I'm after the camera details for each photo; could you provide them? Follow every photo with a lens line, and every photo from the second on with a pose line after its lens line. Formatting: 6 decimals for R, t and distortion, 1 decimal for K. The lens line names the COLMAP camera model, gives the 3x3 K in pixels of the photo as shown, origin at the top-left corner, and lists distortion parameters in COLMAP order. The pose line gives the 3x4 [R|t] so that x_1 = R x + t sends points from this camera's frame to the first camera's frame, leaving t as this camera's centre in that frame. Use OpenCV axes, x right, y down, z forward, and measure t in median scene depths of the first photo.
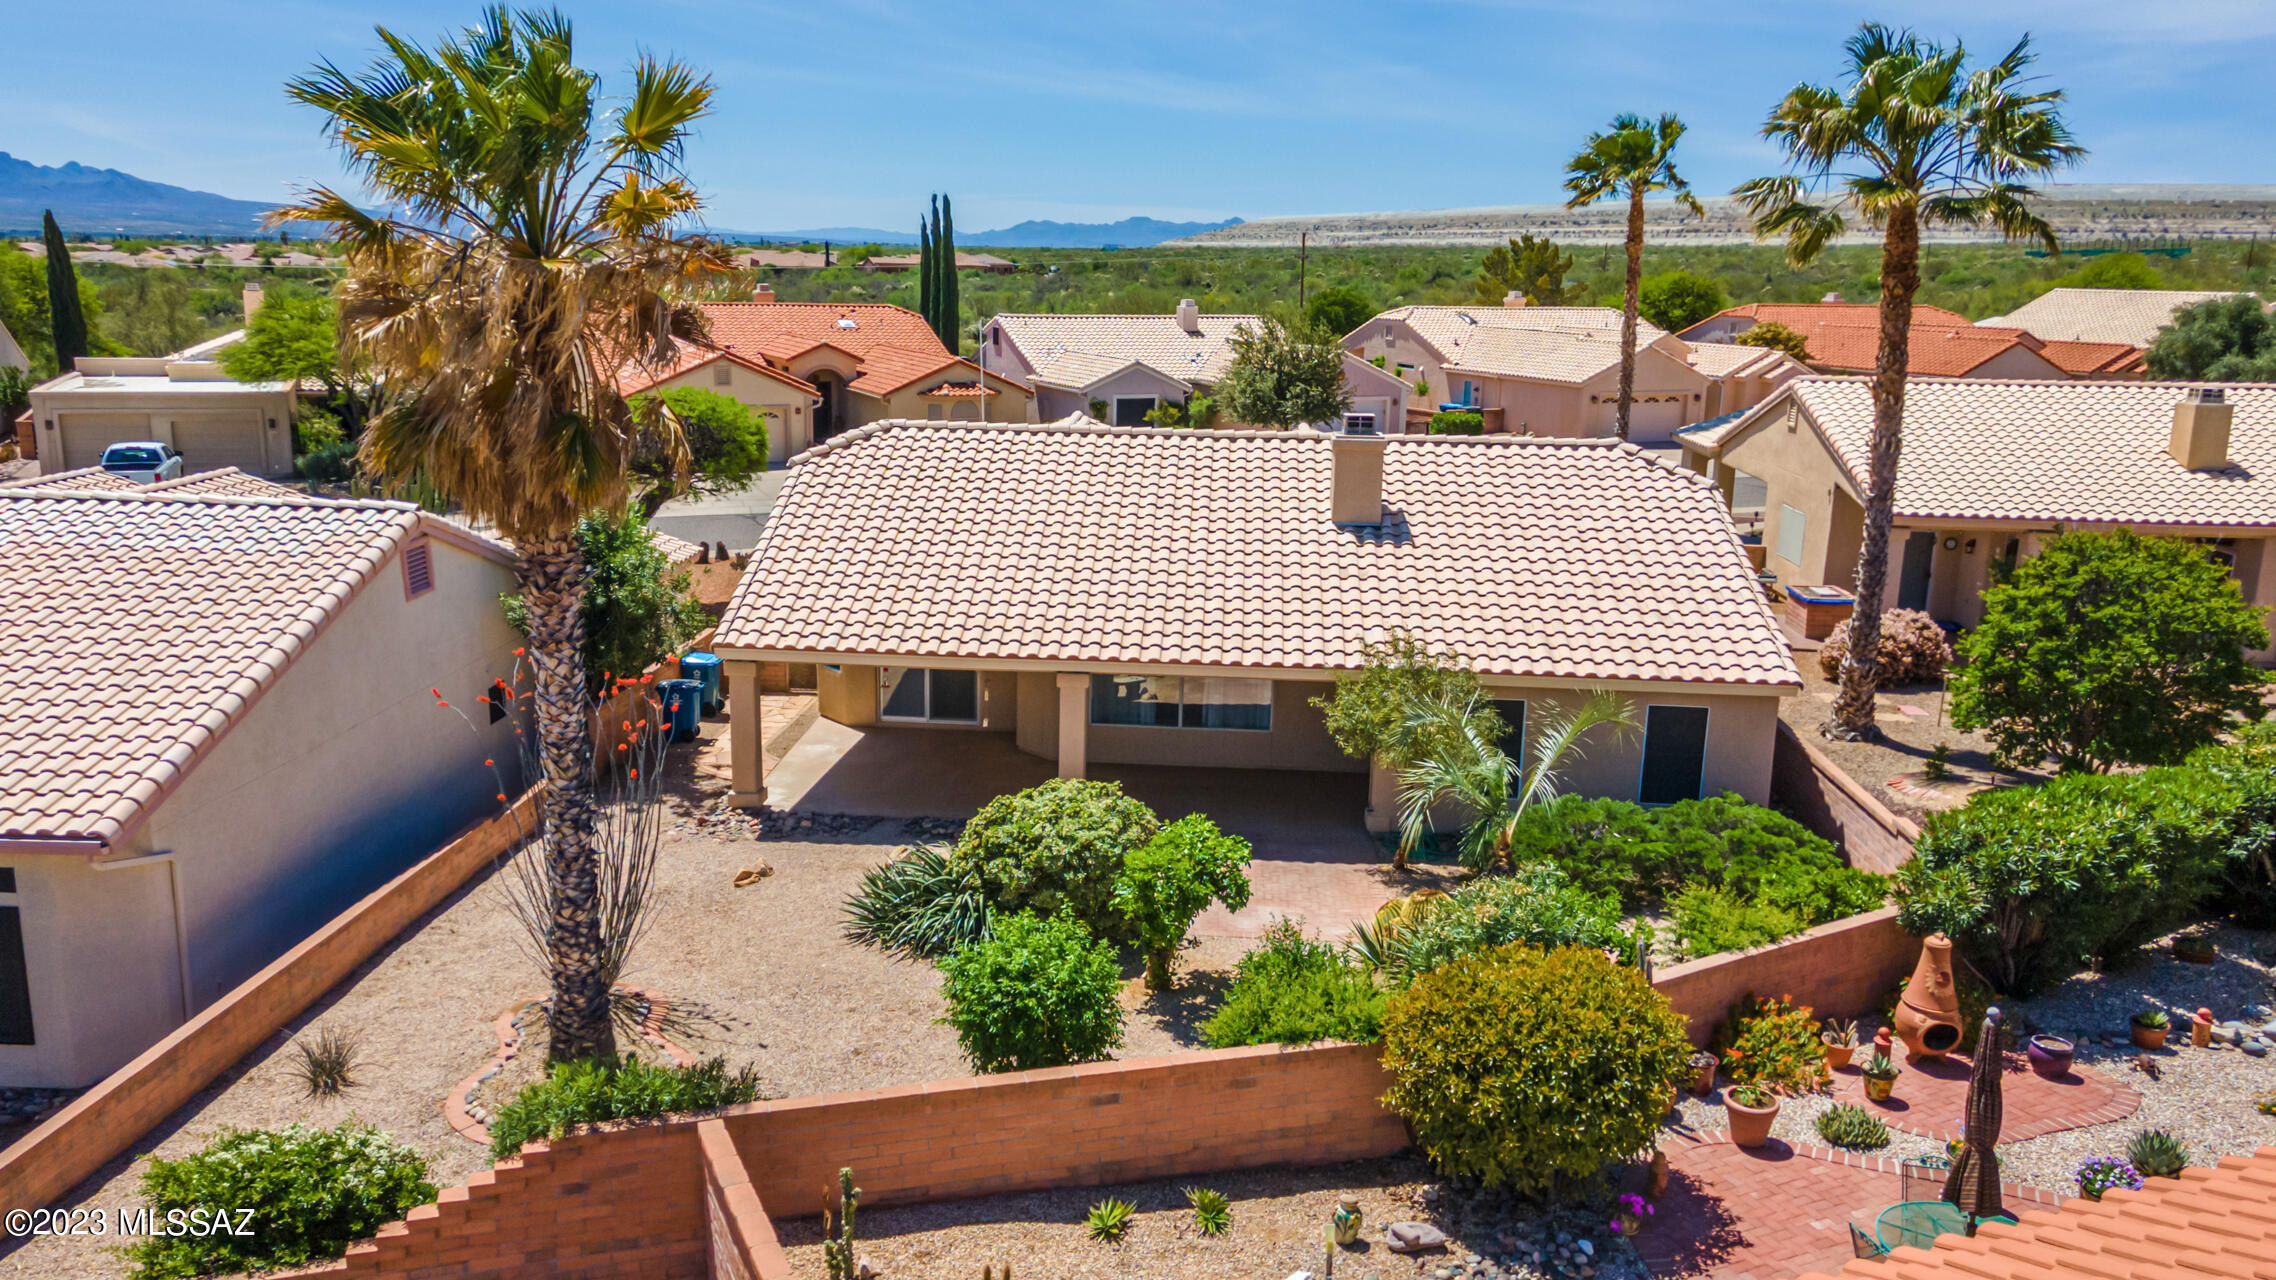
lens RADIAL K [[1701.8, 0, 1143.3], [0, 1701.8, 586.9], [0, 0, 1]] dist [0.046681, 0.006682]
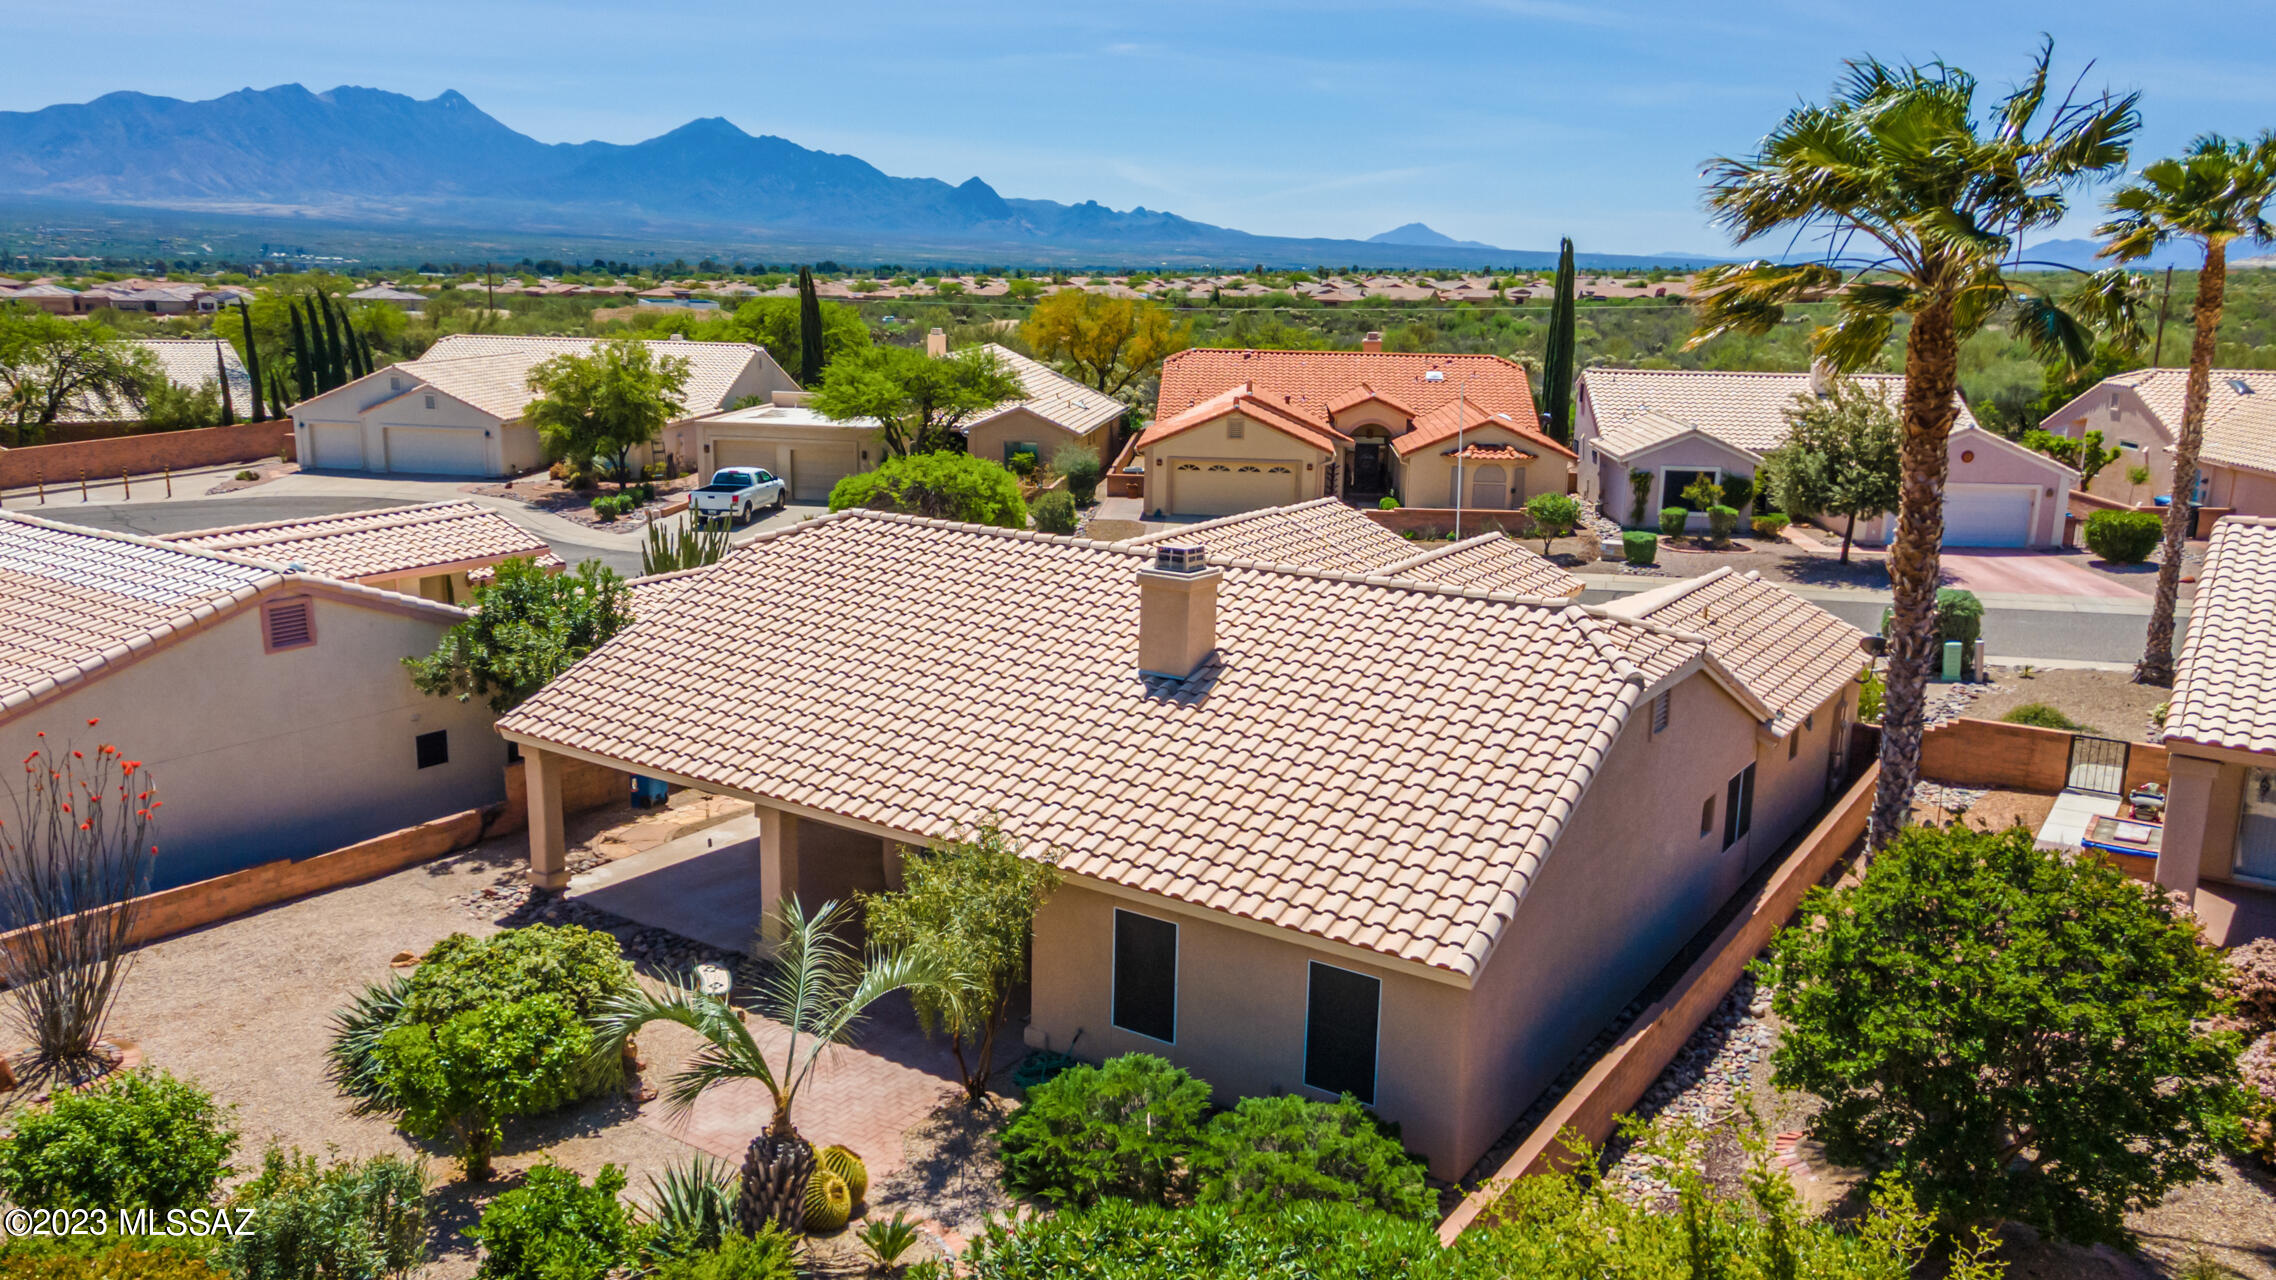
lens RADIAL K [[1726.0, 0, 1159.7], [0, 1726.0, 599.3], [0, 0, 1]] dist [0.047436, 0.004079]
pose [[0.859359, 0.093586, -0.502737, 0.222751], [-0.098484, 0.994996, 0.016876, -0.035834], [0.501801, 0.035009, 0.864275, 0.109405]]
